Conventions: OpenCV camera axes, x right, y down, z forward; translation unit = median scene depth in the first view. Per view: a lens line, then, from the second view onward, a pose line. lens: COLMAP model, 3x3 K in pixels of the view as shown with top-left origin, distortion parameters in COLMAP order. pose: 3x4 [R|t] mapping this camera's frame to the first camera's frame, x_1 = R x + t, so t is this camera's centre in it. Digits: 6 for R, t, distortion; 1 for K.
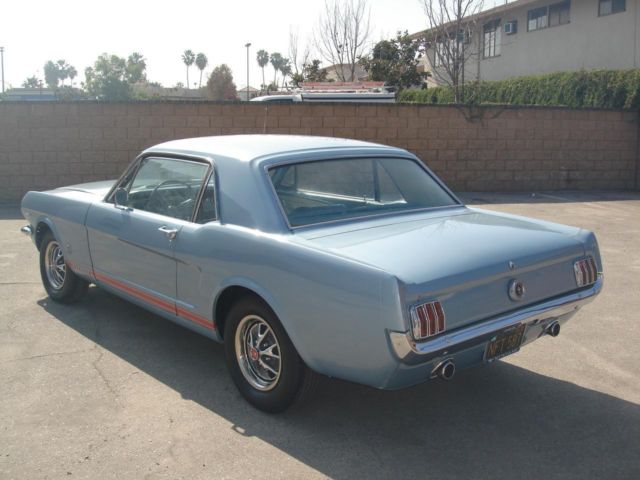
lens RADIAL K [[711.7, 0, 320.0], [0, 711.7, 240.0], [0, 0, 1]] dist [-0.105526, -0.061903]
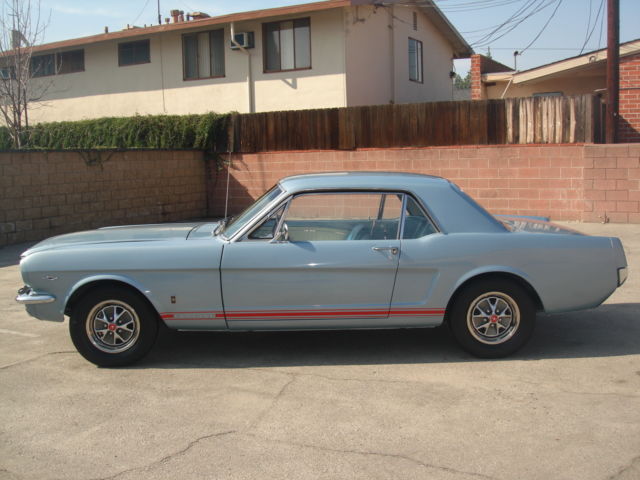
lens RADIAL K [[711.7, 0, 320.0], [0, 711.7, 240.0], [0, 0, 1]] dist [-0.105526, -0.061903]
pose [[0.644783, -0.107825, 0.756722, -1.237034], [0.153924, 0.988036, 0.009630, -0.057102], [-0.748707, 0.110269, 0.653666, 0.281340]]
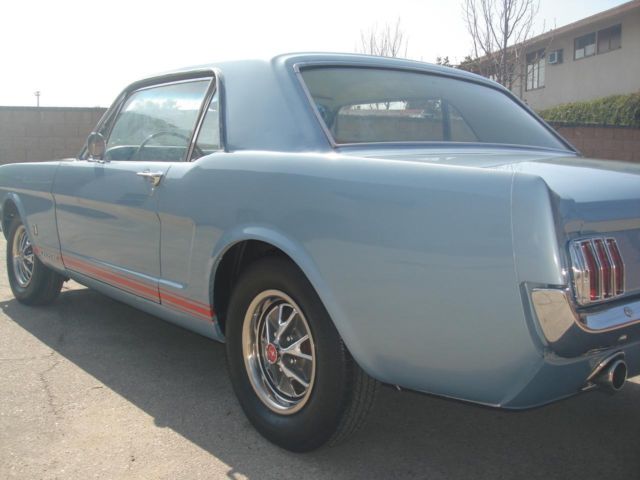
lens RADIAL K [[711.7, 0, 320.0], [0, 711.7, 240.0], [0, 0, 1]] dist [-0.105526, -0.061903]
pose [[0.998986, 0.014289, -0.042695, -0.023053], [-0.017229, 0.997446, -0.069316, 0.093571], [0.041595, 0.069982, 0.996681, 0.342333]]
